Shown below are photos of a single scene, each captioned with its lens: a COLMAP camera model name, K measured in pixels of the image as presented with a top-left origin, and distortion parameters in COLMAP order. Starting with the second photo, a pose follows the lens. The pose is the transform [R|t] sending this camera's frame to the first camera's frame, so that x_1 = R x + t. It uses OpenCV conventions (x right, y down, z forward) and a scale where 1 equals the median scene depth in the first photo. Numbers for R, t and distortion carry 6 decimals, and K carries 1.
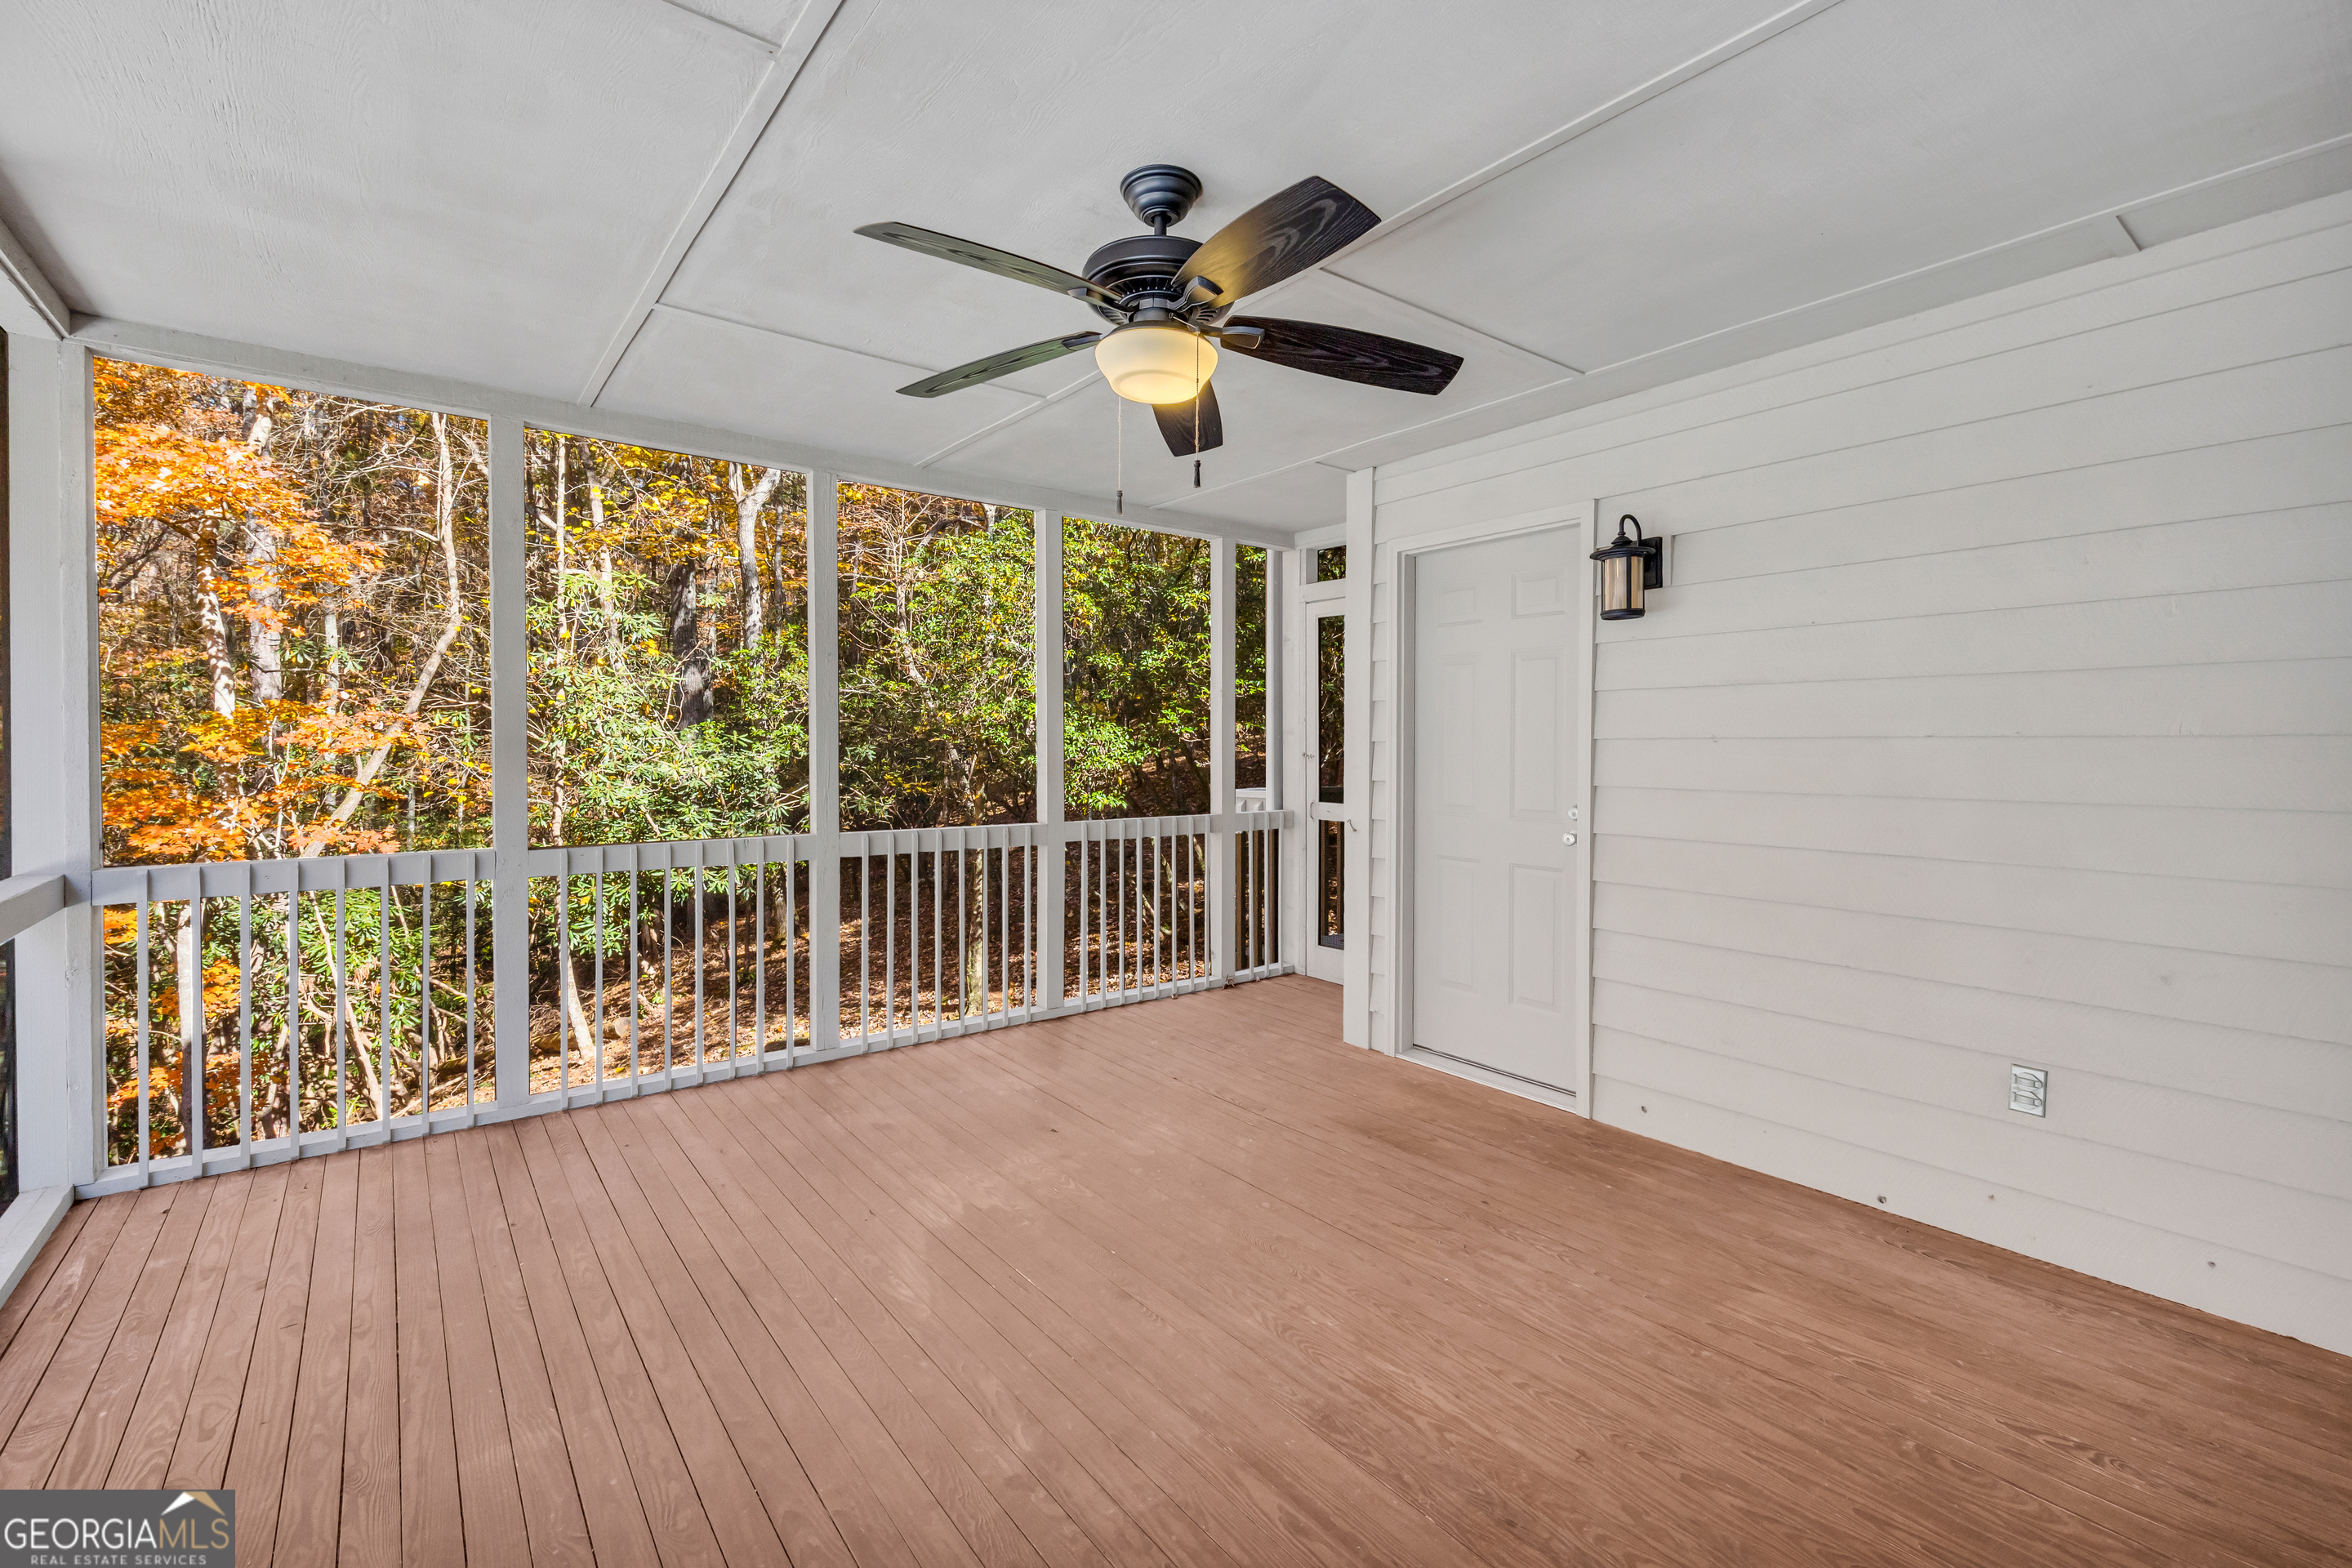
lens RADIAL K [[1027.9, 0, 1170.5], [0, 1027.9, 764.1], [0, 0, 1]] dist [0.004163, 0.000115]
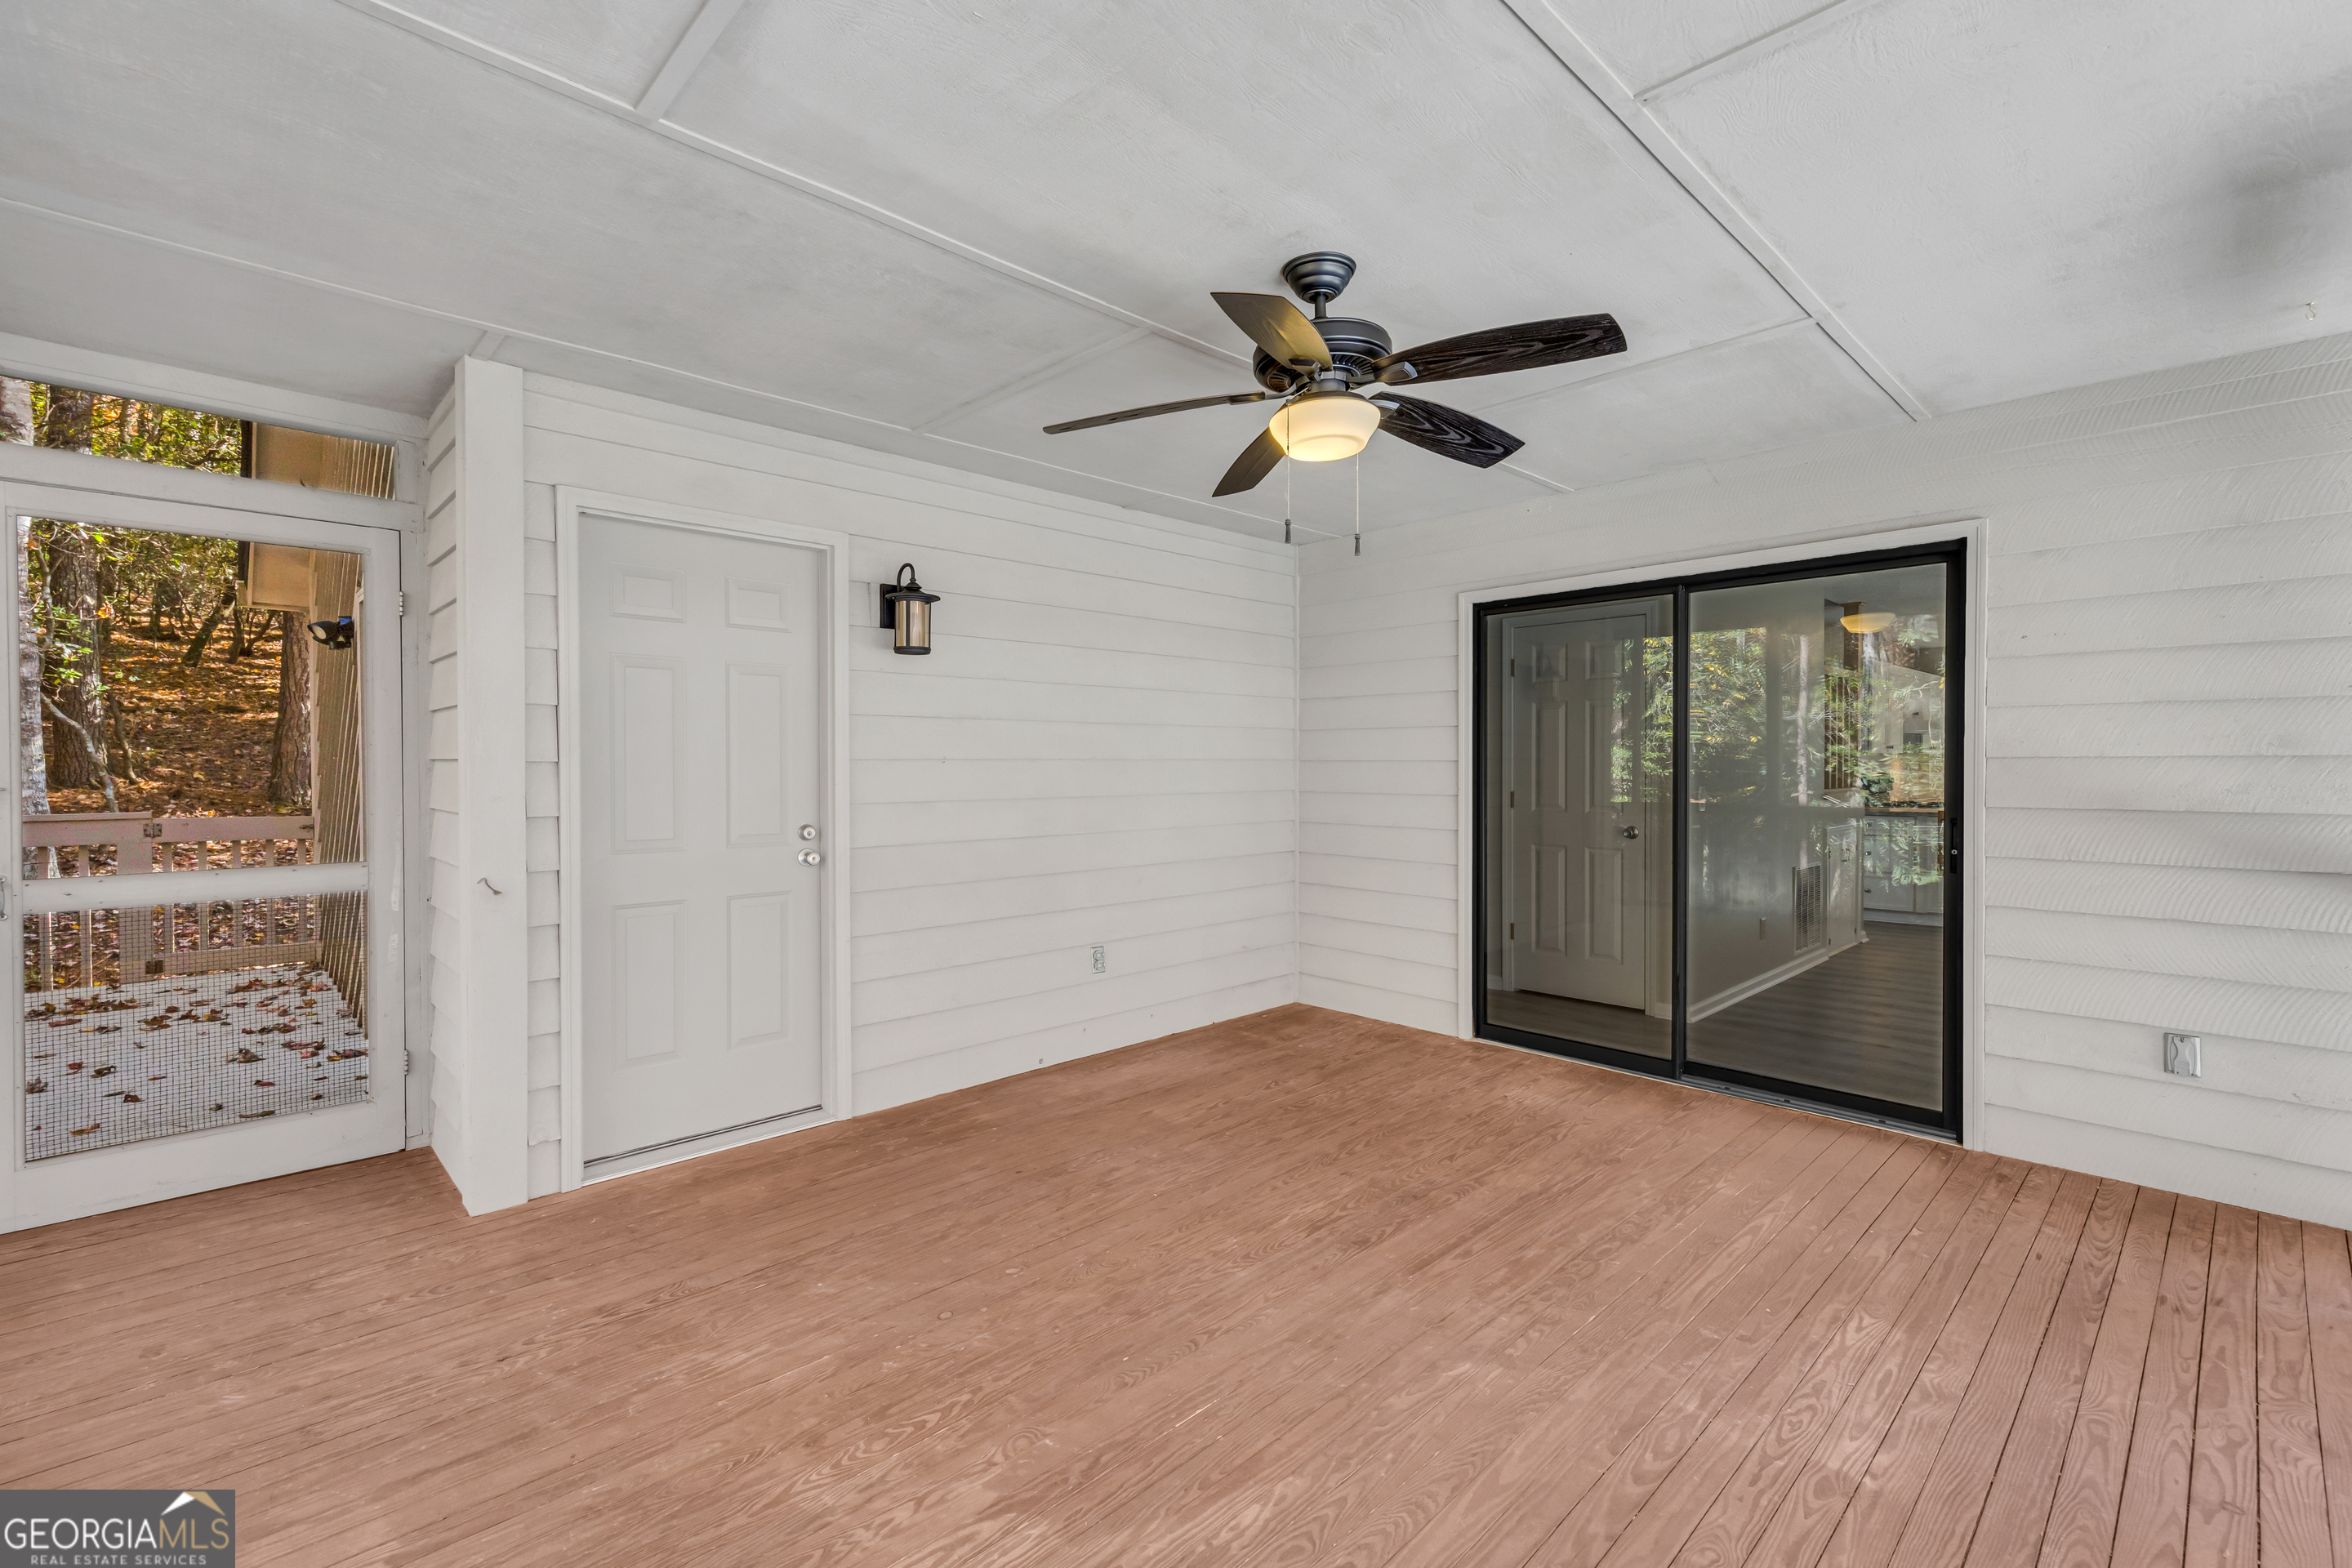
lens RADIAL K [[1027.9, 0, 1169.6], [0, 1027.9, 778.4], [0, 0, 1]] dist [0.004163, 0.000115]
pose [[-0.124188, -0.013826, 0.992162, -0.821639], [0.021156, 0.999639, 0.016579, -0.018523], [-0.992033, 0.023049, -0.123851, 0.965581]]
